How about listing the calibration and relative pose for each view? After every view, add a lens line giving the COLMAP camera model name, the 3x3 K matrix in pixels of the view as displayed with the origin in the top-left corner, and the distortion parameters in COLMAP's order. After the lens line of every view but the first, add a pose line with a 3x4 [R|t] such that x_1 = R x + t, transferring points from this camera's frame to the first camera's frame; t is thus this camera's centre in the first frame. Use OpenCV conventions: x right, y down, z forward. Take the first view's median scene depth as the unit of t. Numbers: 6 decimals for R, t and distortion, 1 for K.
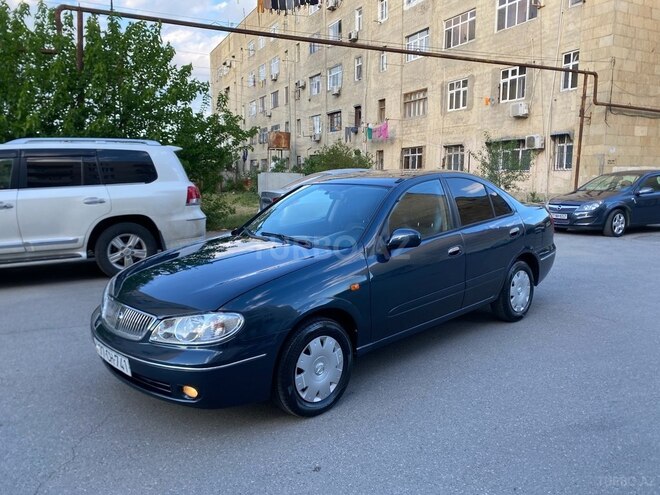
lens RADIAL K [[493.9, 0, 330.7], [0, 493.9, 246.1], [0, 0, 1]] dist [0.013657, -0.014573]
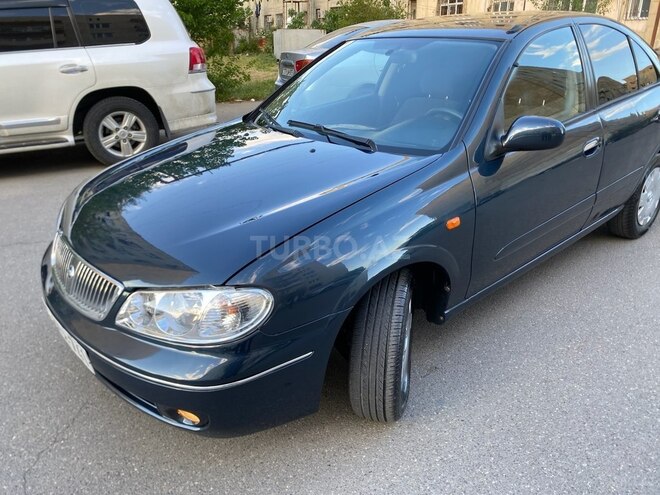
lens RADIAL K [[493.9, 0, 333.3], [0, 493.9, 257.0], [0, 0, 1]] dist [0.013657, -0.014573]
pose [[0.999287, -0.000969, -0.037736, -0.029811], [0.011484, 0.960092, 0.279448, -0.018528], [0.035959, -0.279682, 0.959419, 0.164885]]
